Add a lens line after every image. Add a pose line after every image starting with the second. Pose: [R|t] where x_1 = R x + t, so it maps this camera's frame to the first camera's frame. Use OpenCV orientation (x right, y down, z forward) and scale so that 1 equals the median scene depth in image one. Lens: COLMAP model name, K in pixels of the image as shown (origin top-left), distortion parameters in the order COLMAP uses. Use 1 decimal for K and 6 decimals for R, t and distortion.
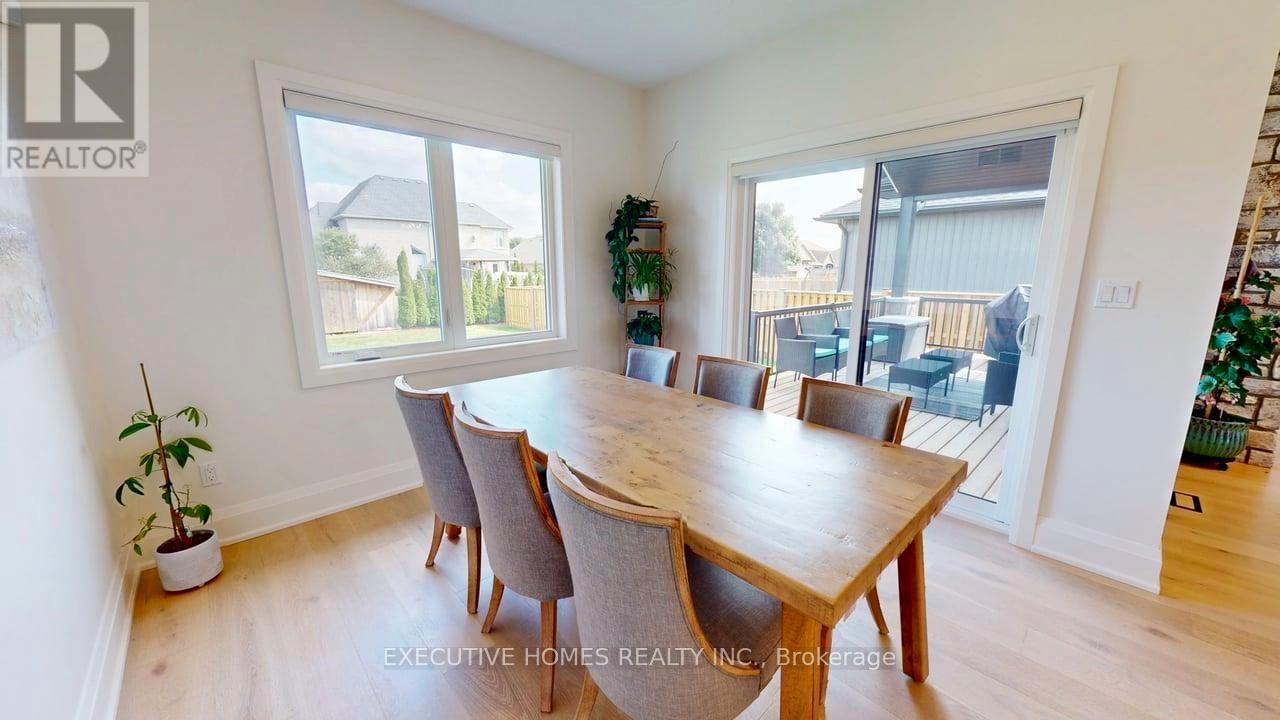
lens RADIAL K [[470.3, 0, 643.7], [0, 470.3, 361.3], [0, 0, 1]] dist [0.001626, -0.000313]
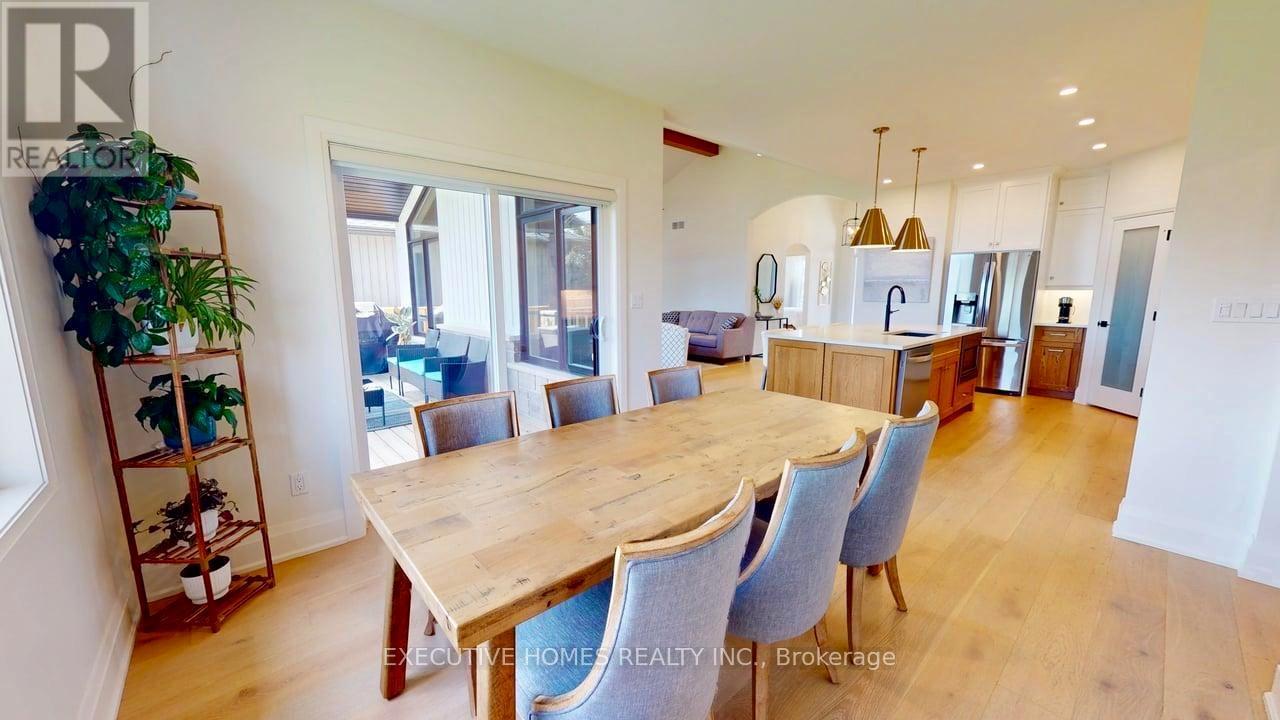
lens RADIAL K [[470.3, 0, 633.1], [0, 470.3, 361.0], [0, 0, 1]] dist [0.001626, -0.000313]
pose [[0.029586, -0.157996, 0.986996, -0.821450], [0.192799, 0.969788, 0.149462, -0.173735], [-0.980792, 0.185870, 0.059153, 0.857228]]
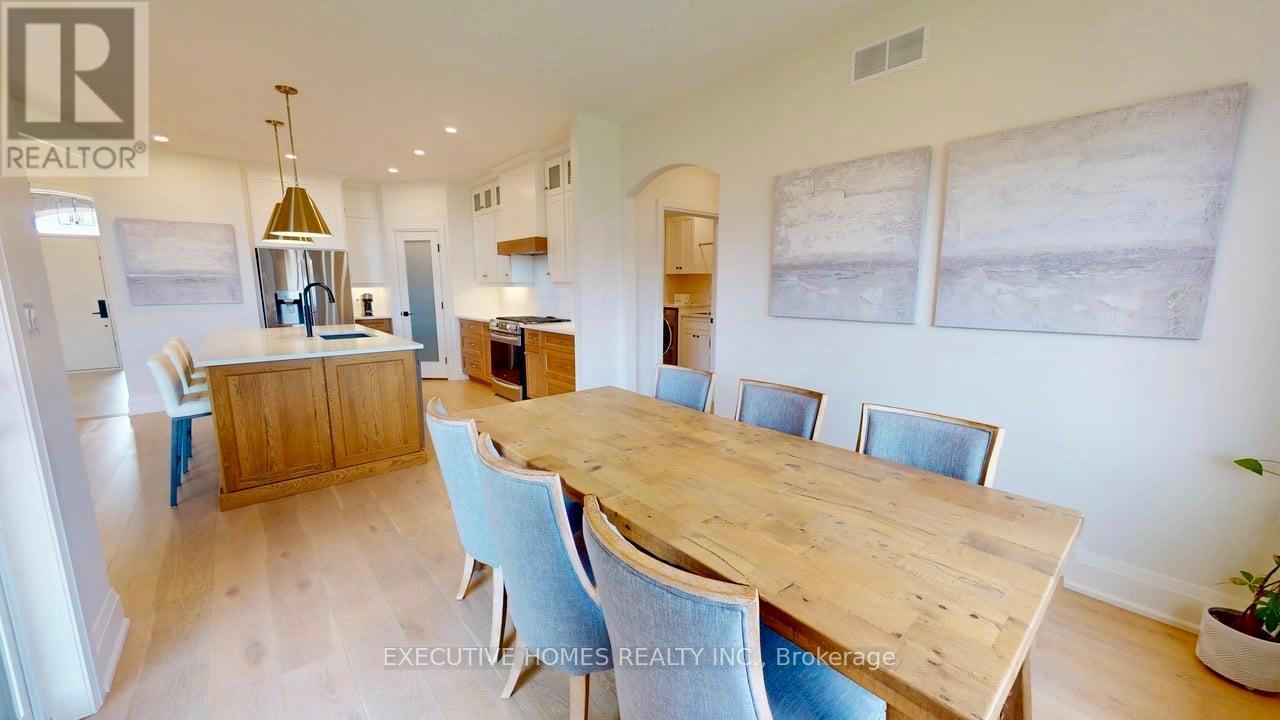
lens RADIAL K [[470.3, 0, 643.9], [0, 470.3, 362.0], [0, 0, 1]] dist [0.001626, -0.000313]
pose [[-0.999443, -0.006888, 0.032650, 0.022495], [0.004971, 0.936813, 0.349796, -0.304292], [-0.032996, 0.349763, -0.936257, 1.538902]]
